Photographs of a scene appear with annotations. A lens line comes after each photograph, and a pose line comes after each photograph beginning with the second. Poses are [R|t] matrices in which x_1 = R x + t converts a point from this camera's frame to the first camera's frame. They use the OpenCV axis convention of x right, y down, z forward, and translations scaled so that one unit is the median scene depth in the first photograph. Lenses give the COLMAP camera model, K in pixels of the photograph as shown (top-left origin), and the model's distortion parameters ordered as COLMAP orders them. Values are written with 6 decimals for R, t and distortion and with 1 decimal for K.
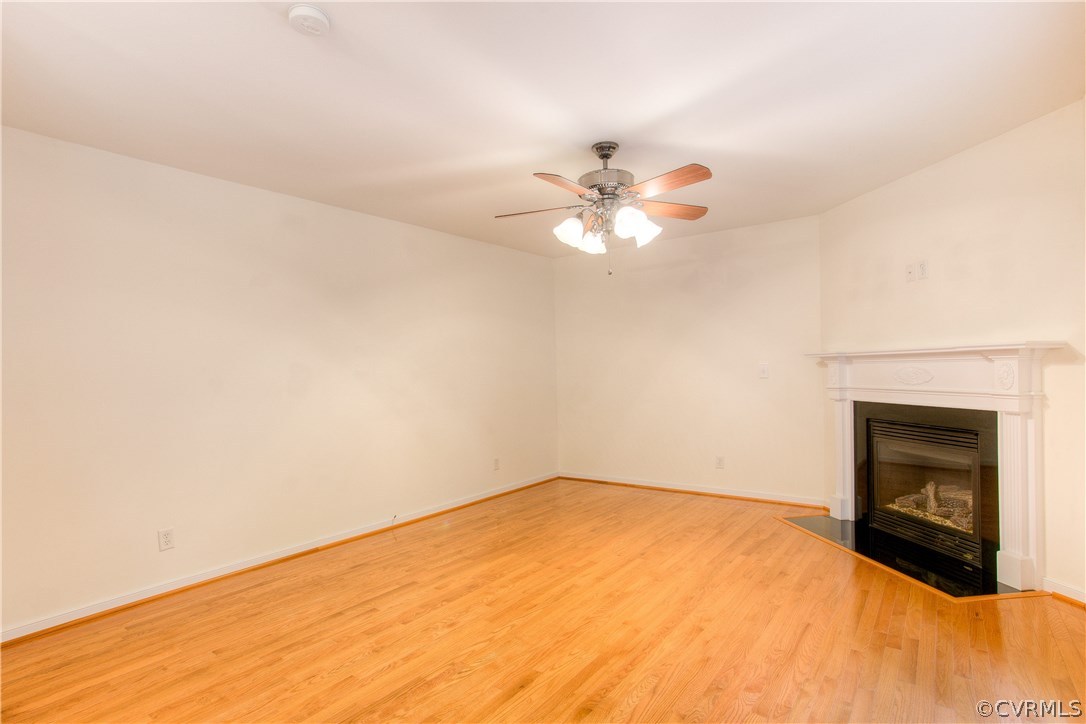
lens RADIAL K [[563.7, 0, 546.1], [0, 563.7, 368.4], [0, 0, 1]] dist [-0.029124, 0.001408]
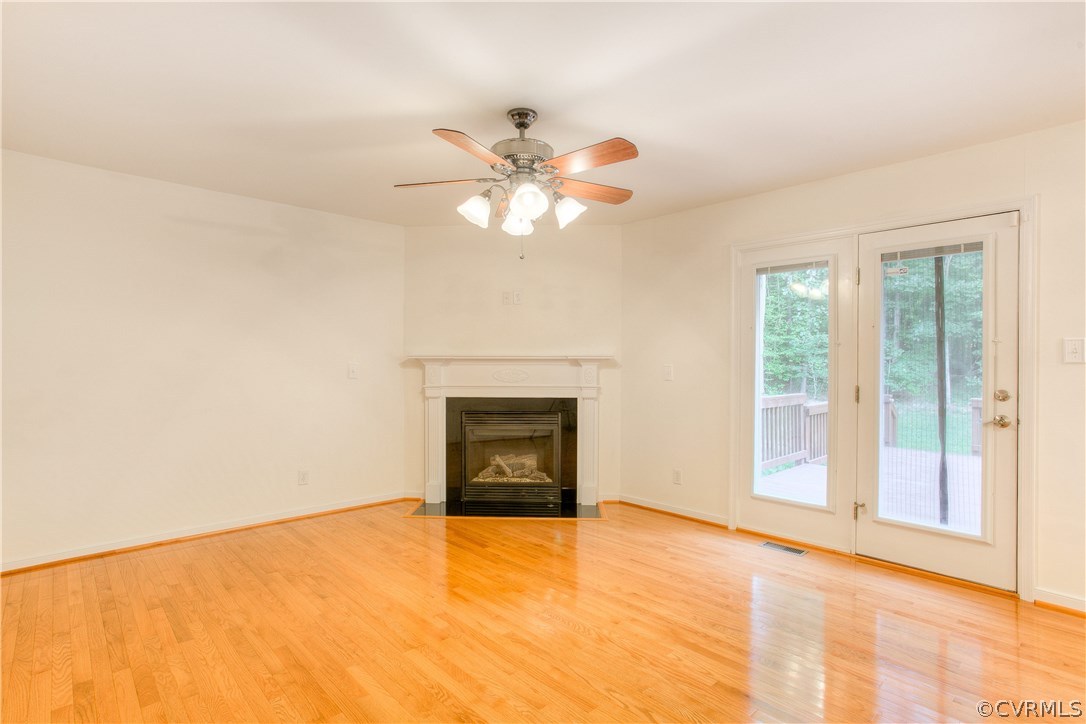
lens RADIAL K [[537.1, 0, 545.0], [0, 537.1, 364.0], [0, 0, 1]] dist [-0.059865, 0.035876]
pose [[0.166900, 0.021765, 0.985733, -0.653643], [-0.008884, 0.999749, -0.020570, 0.012340], [-0.985934, -0.005324, 0.167052, 0.773308]]
